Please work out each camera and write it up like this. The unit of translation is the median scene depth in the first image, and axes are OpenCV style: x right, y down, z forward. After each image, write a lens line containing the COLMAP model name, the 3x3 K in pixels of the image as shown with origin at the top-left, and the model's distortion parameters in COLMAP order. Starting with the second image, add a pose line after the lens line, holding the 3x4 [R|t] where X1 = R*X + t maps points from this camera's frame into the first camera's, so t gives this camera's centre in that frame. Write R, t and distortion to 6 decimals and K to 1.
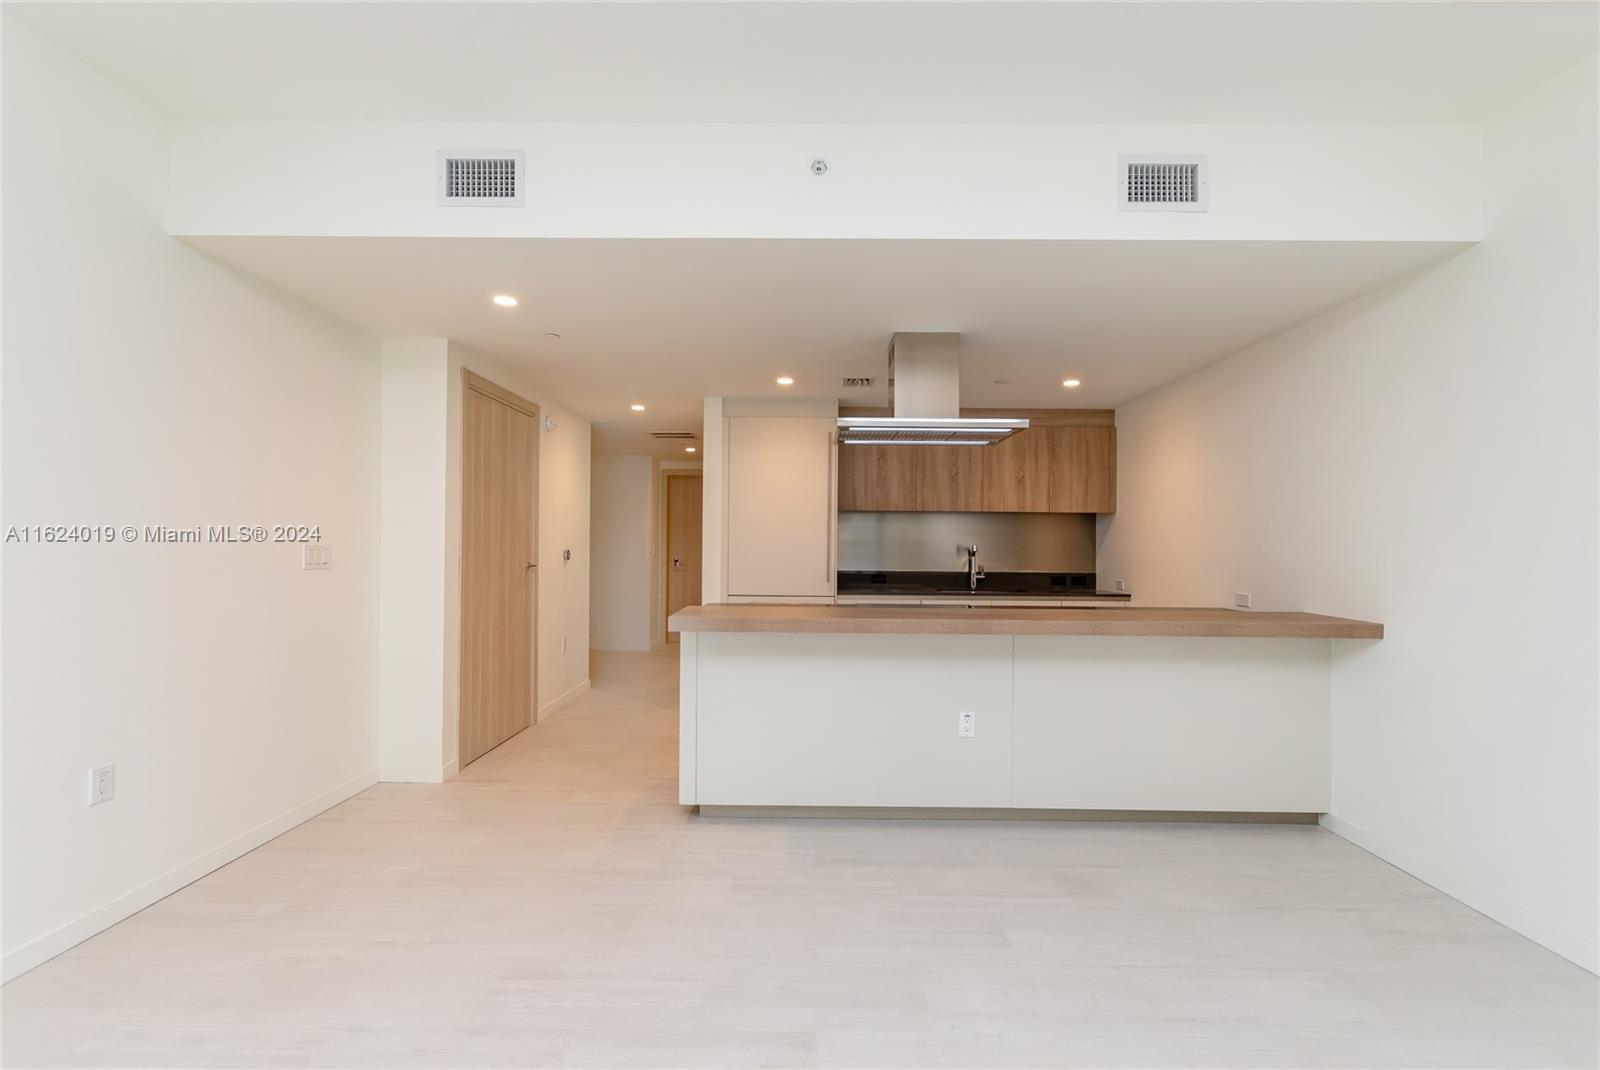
lens RADIAL K [[696.5, 0, 759.5], [0, 696.5, 528.0], [0, 0, 1]] dist [0.005323, -0.000065]
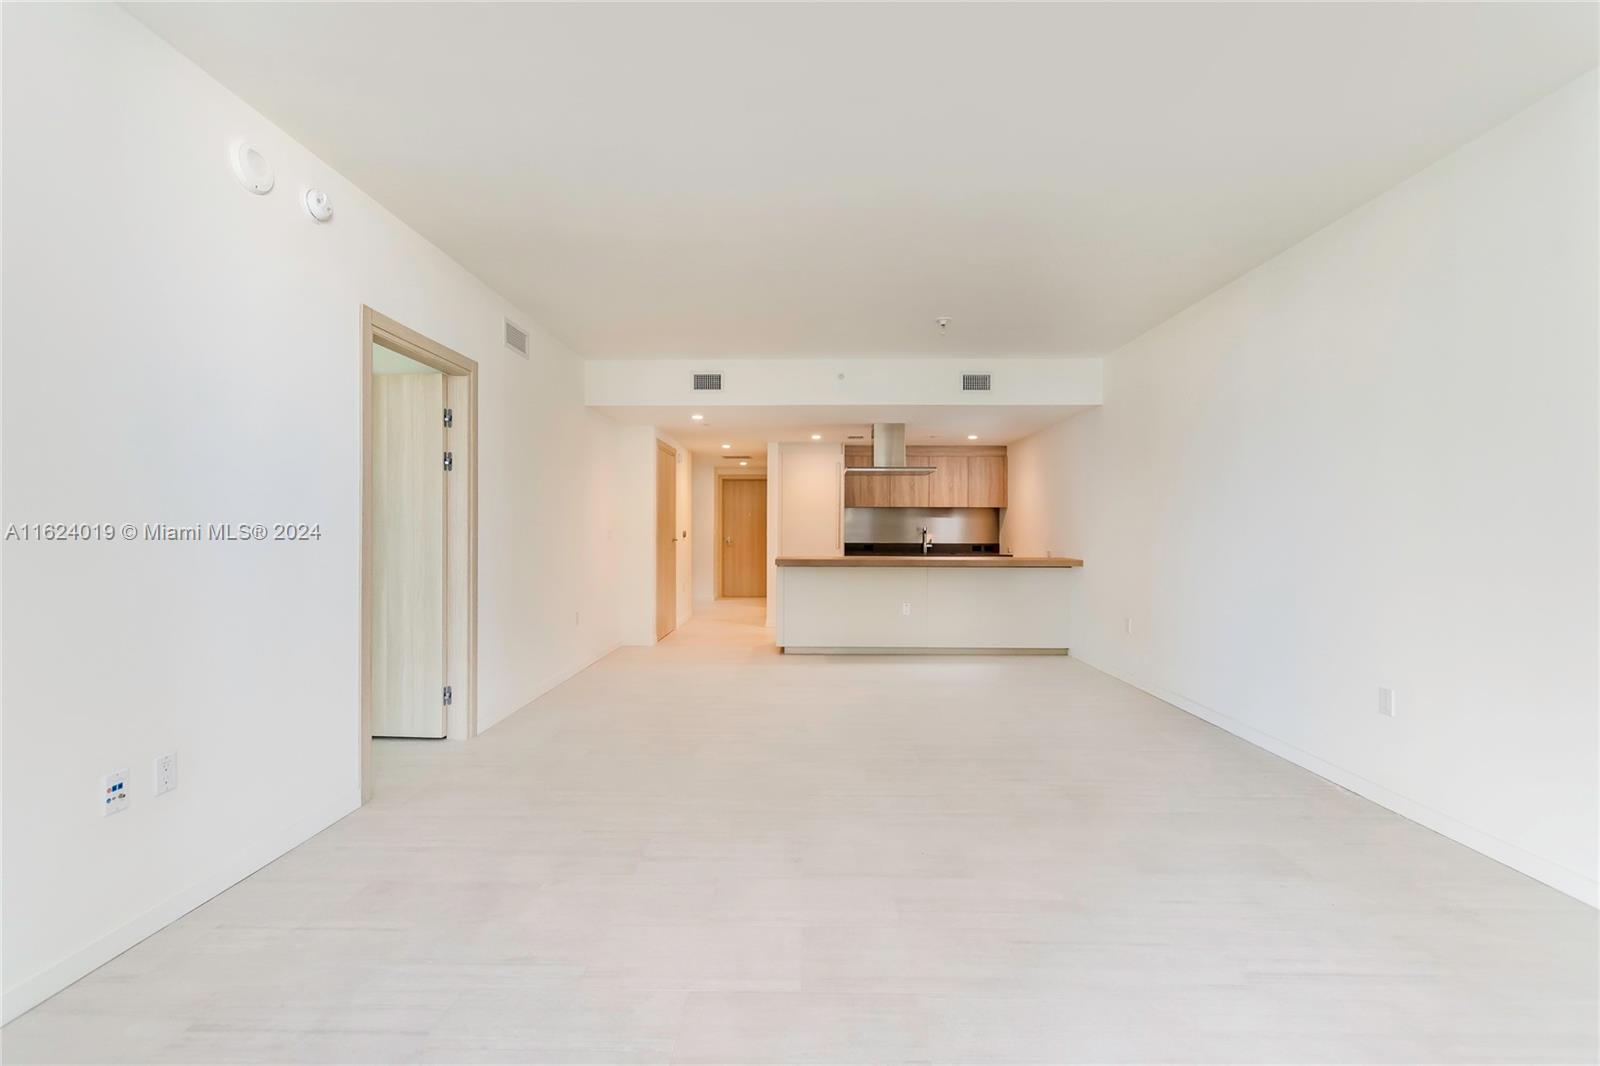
lens RADIAL K [[688.0, 0, 800.1], [0, 688.0, 525.4], [0, 0, 1]] dist [0.014744, -0.003065]
pose [[0.998311, -0.005115, 0.057871, -0.095840], [0.003958, 0.999790, 0.020092, -0.014441], [-0.057962, -0.019829, 0.998122, -0.685172]]
